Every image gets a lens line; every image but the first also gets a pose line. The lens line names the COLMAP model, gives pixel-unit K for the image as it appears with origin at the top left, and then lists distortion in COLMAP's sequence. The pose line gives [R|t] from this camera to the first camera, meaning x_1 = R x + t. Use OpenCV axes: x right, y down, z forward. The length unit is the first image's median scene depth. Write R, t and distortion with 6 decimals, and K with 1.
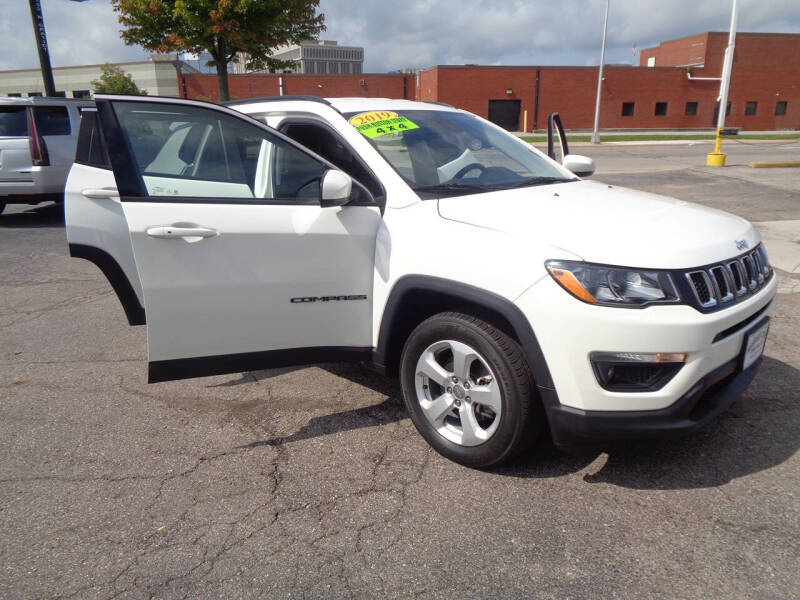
lens RADIAL K [[607.1, 0, 401.8], [0, 607.1, 297.5], [0, 0, 1]] dist [-0.001864, 0.006828]
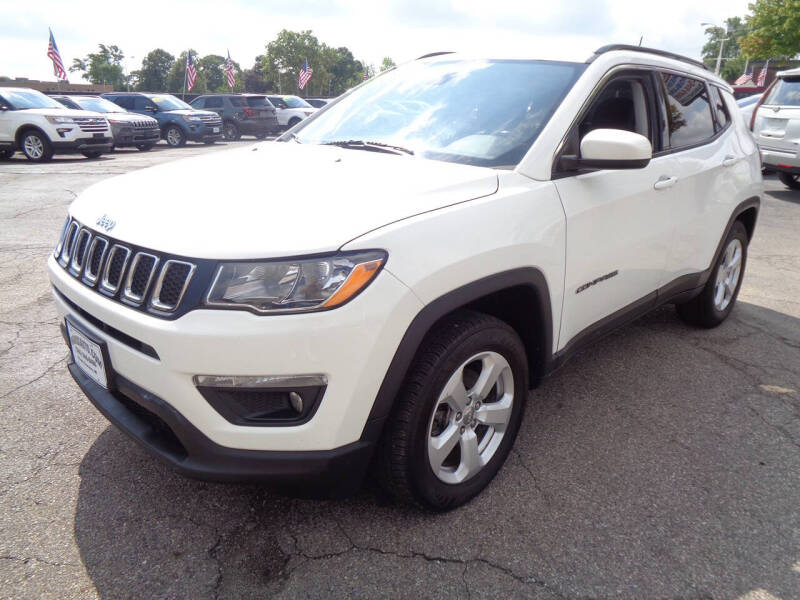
lens RADIAL K [[603.8, 0, 409.0], [0, 603.8, 296.0], [0, 0, 1]] dist [0.000554, 0.008313]
pose [[-0.019437, 0.311901, -0.949916, 0.256378], [-0.281013, 0.910091, 0.304575, -0.066486], [0.959507, 0.272859, 0.069959, 0.251348]]
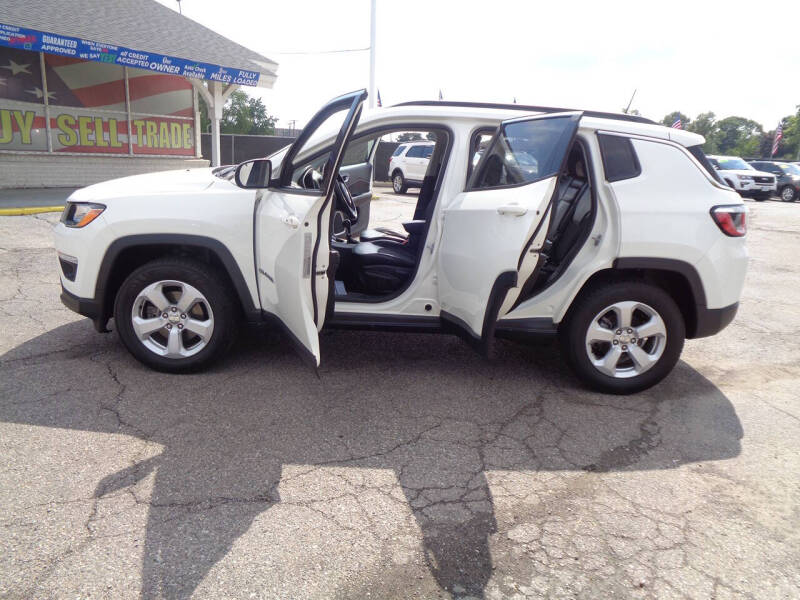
lens RADIAL K [[607.1, 0, 401.8], [0, 607.1, 297.5], [0, 0, 1]] dist [-0.001864, 0.006828]
pose [[-0.735613, 0.138309, -0.663133, 0.220066], [-0.218154, 0.878412, 0.425208, -0.135767], [0.641314, 0.457453, -0.615998, 0.500968]]
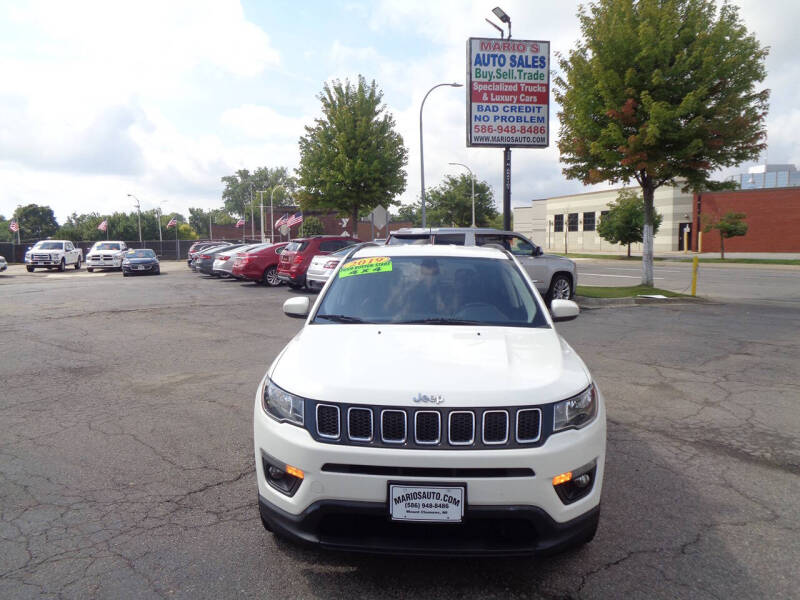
lens RADIAL K [[607.1, 0, 401.8], [0, 607.1, 297.5], [0, 0, 1]] dist [-0.001864, 0.006828]
pose [[0.649545, 0.077483, -0.756365, 0.256571], [-0.208693, 0.974756, -0.079364, -0.033422], [0.731121, 0.209399, 0.649318, 0.050501]]
